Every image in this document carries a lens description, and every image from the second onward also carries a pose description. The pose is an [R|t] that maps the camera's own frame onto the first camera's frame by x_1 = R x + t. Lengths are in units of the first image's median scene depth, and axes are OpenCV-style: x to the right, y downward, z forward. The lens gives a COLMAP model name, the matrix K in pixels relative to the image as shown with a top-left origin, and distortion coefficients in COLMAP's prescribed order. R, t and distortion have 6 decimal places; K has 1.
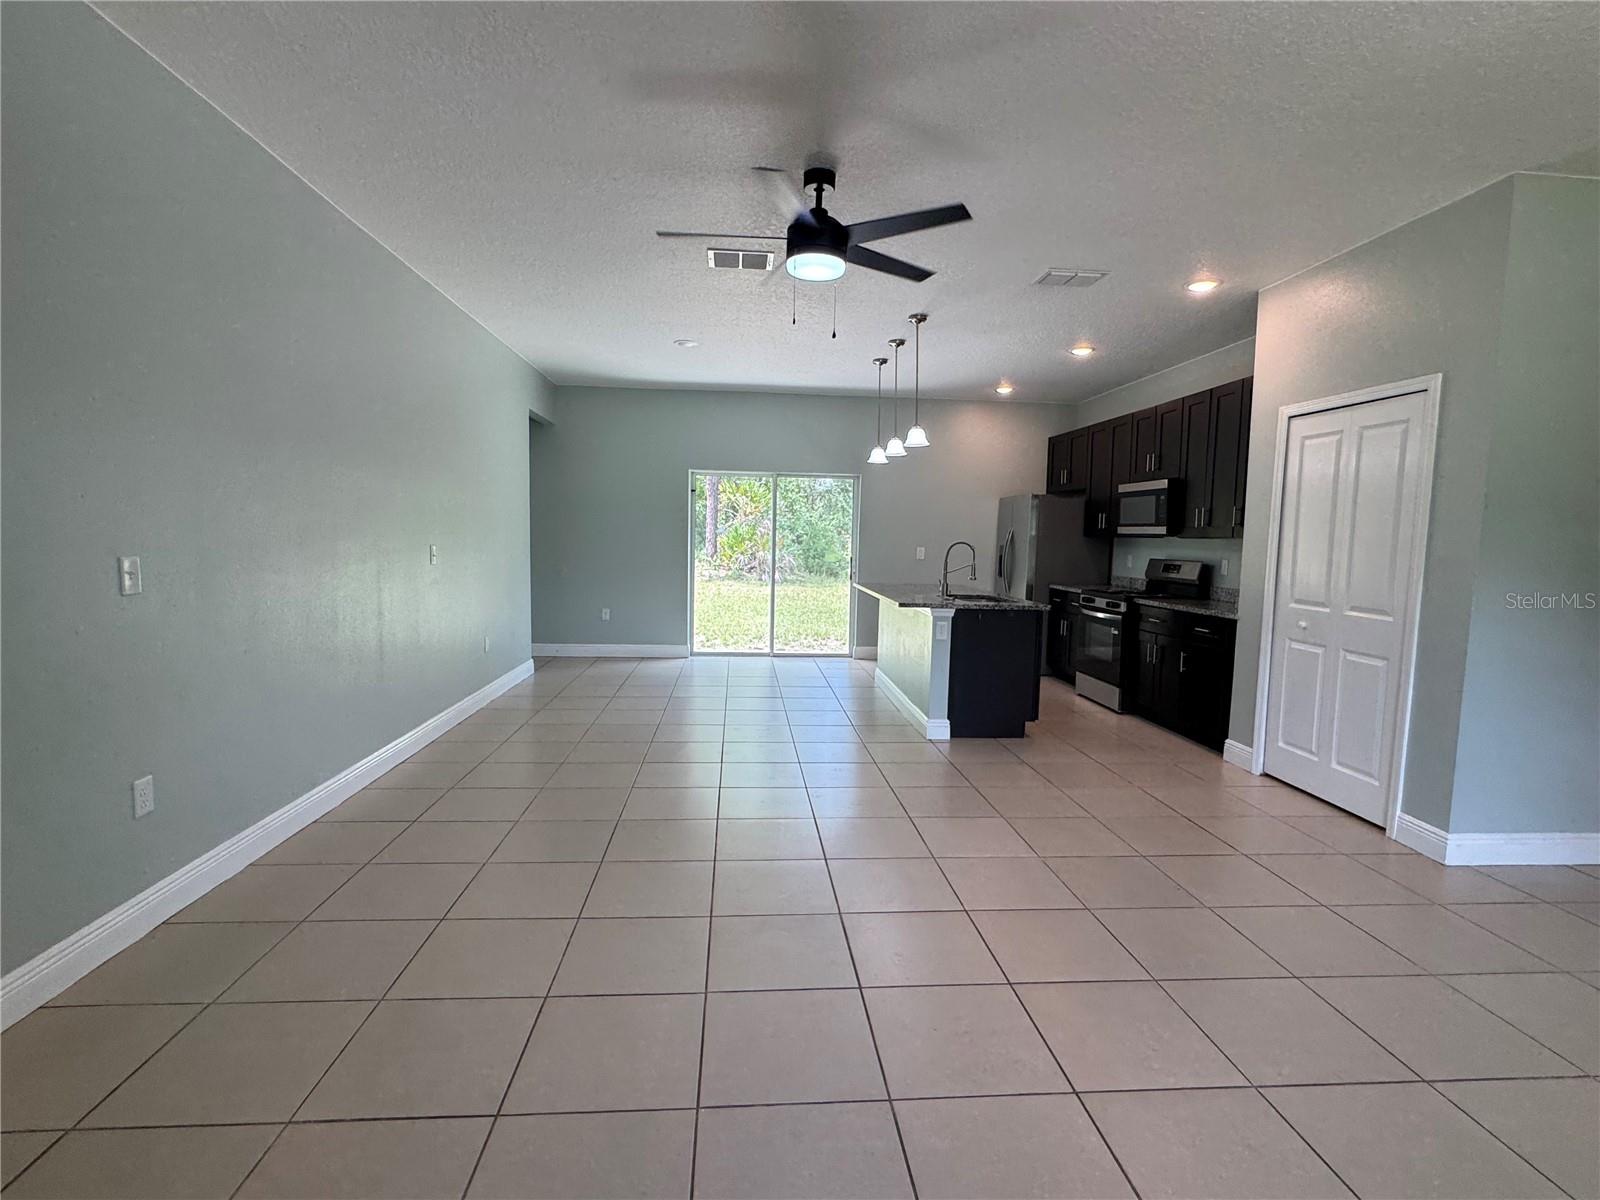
lens RADIAL K [[779.9, 0, 800.0], [0, 779.9, 600.0], [0, 0, 1]] dist [0.002700, 0.000351]
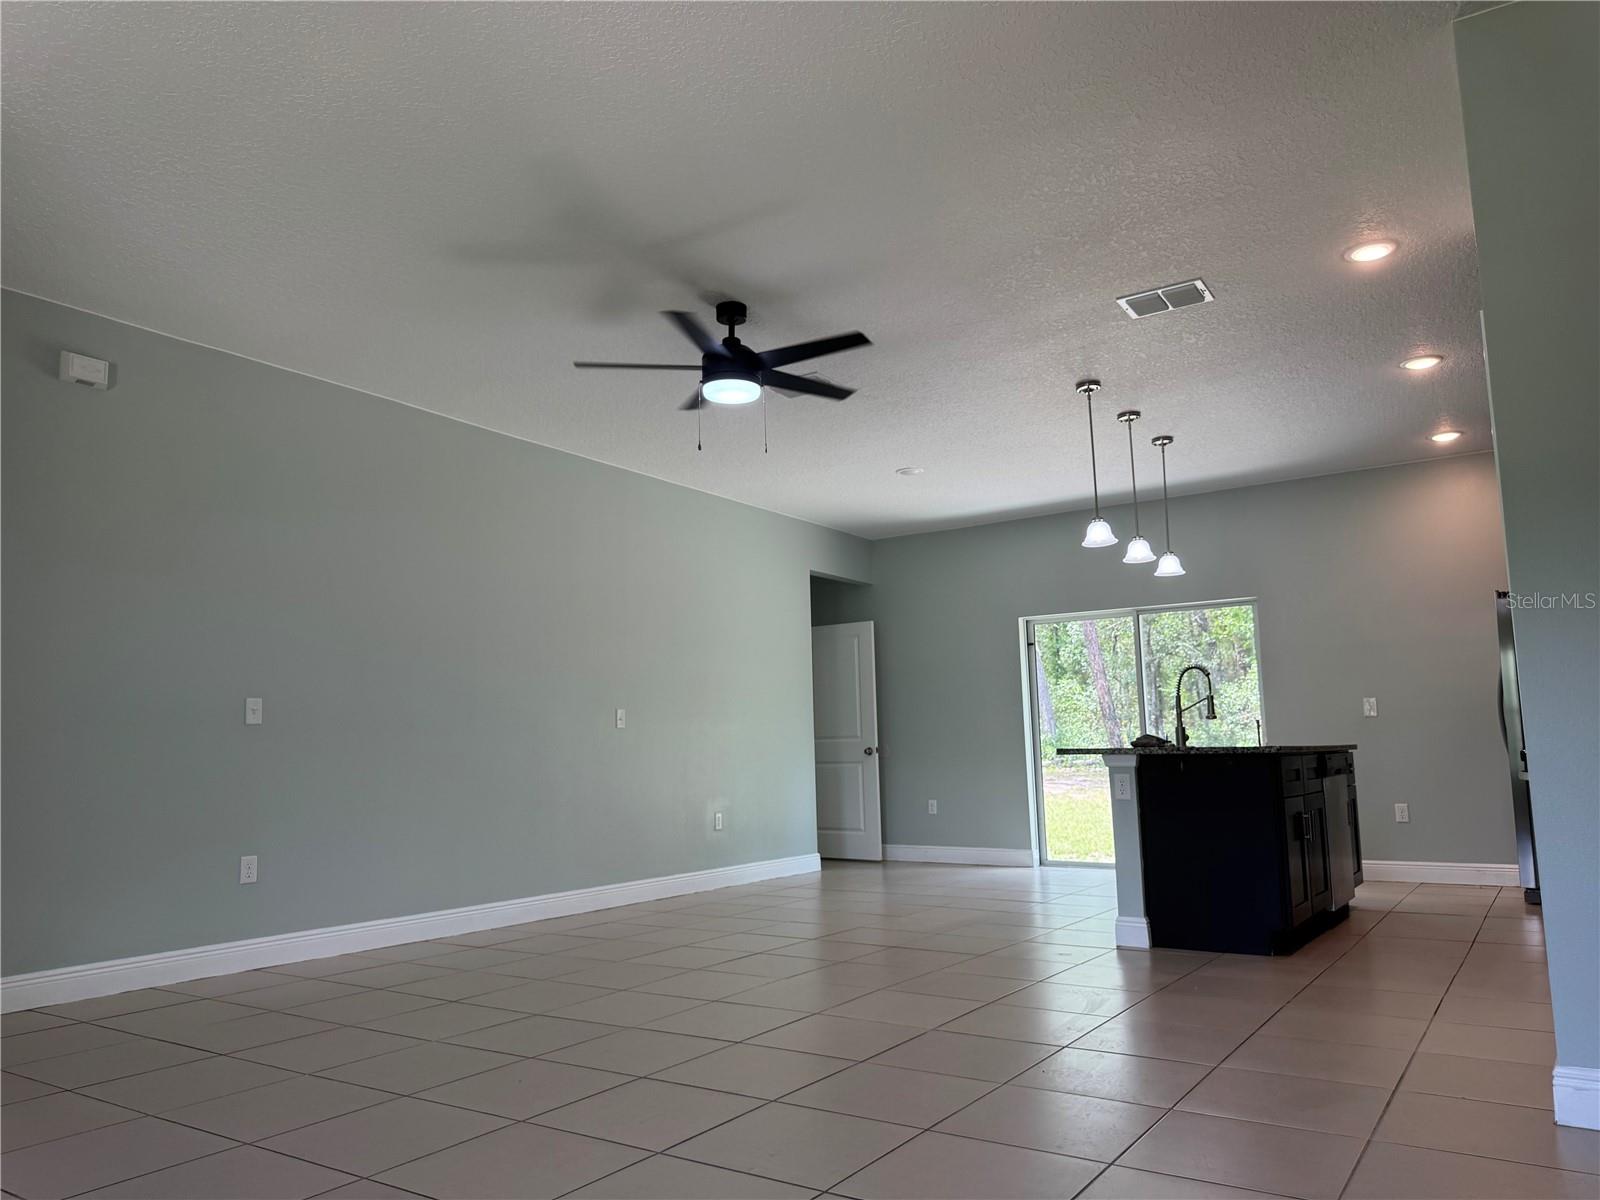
lens RADIAL K [[1154.1, 0, 800.0], [0, 1154.1, 600.0], [0, 0, 1]] dist [0.037493, 0.000274]
pose [[0.782894, -0.120982, -0.610279, 0.539208], [-0.013574, 0.977356, -0.211165, 0.086884], [0.622008, 0.173604, 0.763524, -0.029400]]
